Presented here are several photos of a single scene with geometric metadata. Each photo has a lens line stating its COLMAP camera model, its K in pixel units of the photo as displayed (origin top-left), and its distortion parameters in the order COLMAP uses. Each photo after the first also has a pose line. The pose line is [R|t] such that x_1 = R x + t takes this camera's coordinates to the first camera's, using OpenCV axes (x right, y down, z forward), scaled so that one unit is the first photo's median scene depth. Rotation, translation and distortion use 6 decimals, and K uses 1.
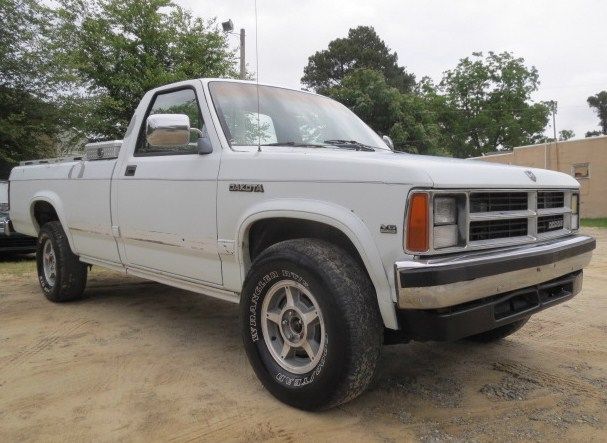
lens RADIAL K [[545.3, 0, 303.5], [0, 545.3, 221.5], [0, 0, 1]] dist [-0.006703, 0.000772]
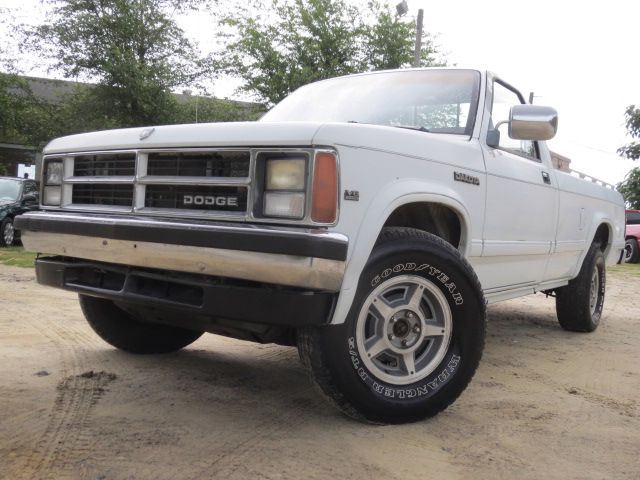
lens RADIAL K [[612.8, 0, 327.0], [0, 612.8, 239.3], [0, 0, 1]] dist [-0.020633, 0.003764]
pose [[0.197121, 0.034398, -0.979776, 1.366911], [-0.122281, 0.992443, 0.010241, 0.029734], [0.972723, 0.117789, 0.199837, 1.095674]]
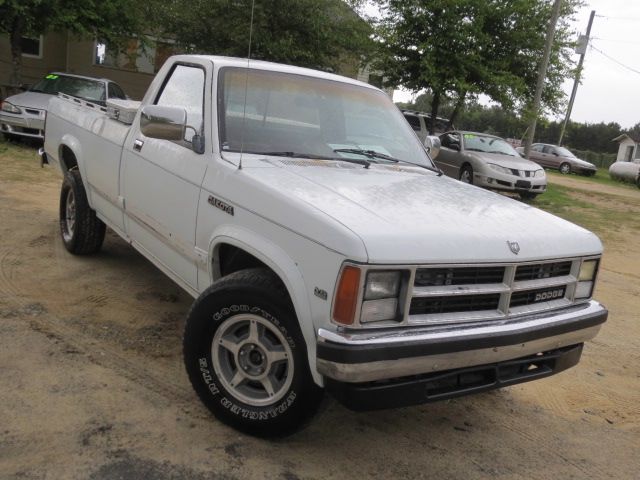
lens RADIAL K [[647.9, 0, 326.2], [0, 647.9, 236.9], [0, 0, 1]] dist [-0.015383, -0.018336]
pose [[0.978018, 0.165643, -0.126661, 0.245101], [-0.147058, 0.978559, 0.144211, -0.210662], [0.147832, -0.122414, 0.981407, -0.106573]]
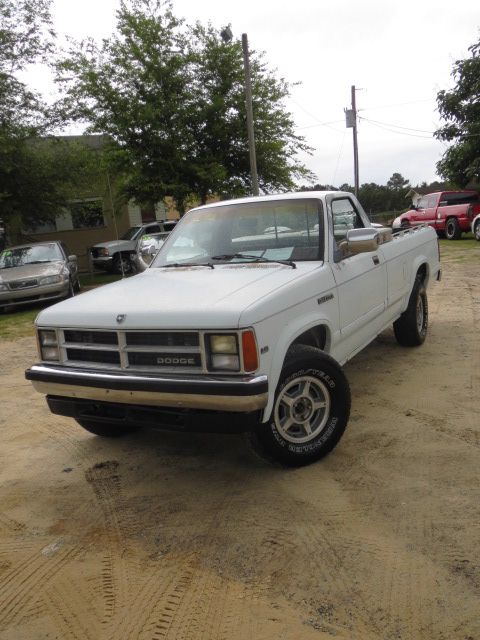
lens RADIAL K [[569.7, 0, 240.0], [0, 569.7, 320.0], [0, 0, 1]] dist [-0.016696, -0.006679]
pose [[0.297503, 0.139430, -0.944485, 1.723865], [0.029542, 0.987460, 0.155079, -0.273974], [0.954264, -0.074039, 0.289653, 0.880379]]
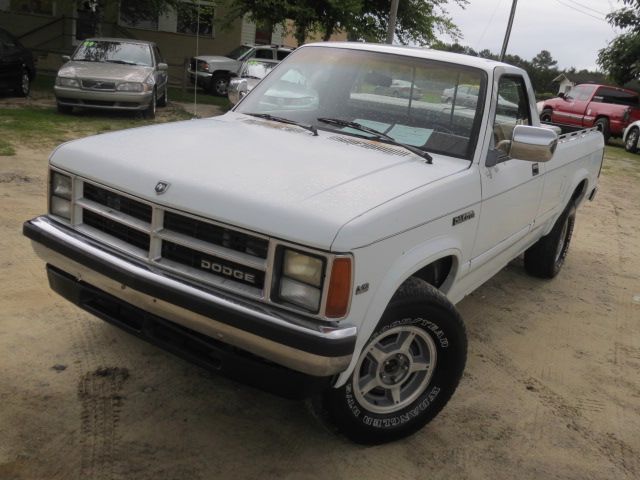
lens RADIAL K [[612.8, 0, 327.0], [0, 612.8, 239.3], [0, 0, 1]] dist [-0.020633, 0.003764]
pose [[0.240083, 0.305624, -0.921387, 1.353858], [-0.187604, 0.945862, 0.264859, -0.302521], [0.952452, 0.109267, 0.284422, 0.980437]]
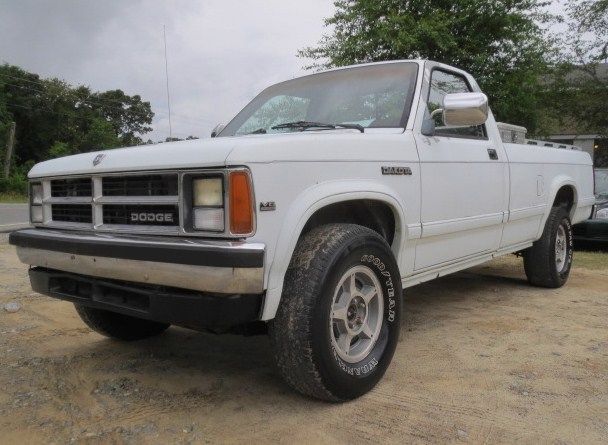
lens RADIAL K [[546.1, 0, 304.0], [0, 546.1, 222.5], [0, 0, 1]] dist [-0.006703, 0.000772]
pose [[0.116316, 0.058777, -0.991472, 1.381113], [-0.045055, 0.997532, 0.053850, -0.043108], [0.992190, 0.038407, 0.118677, 1.236572]]
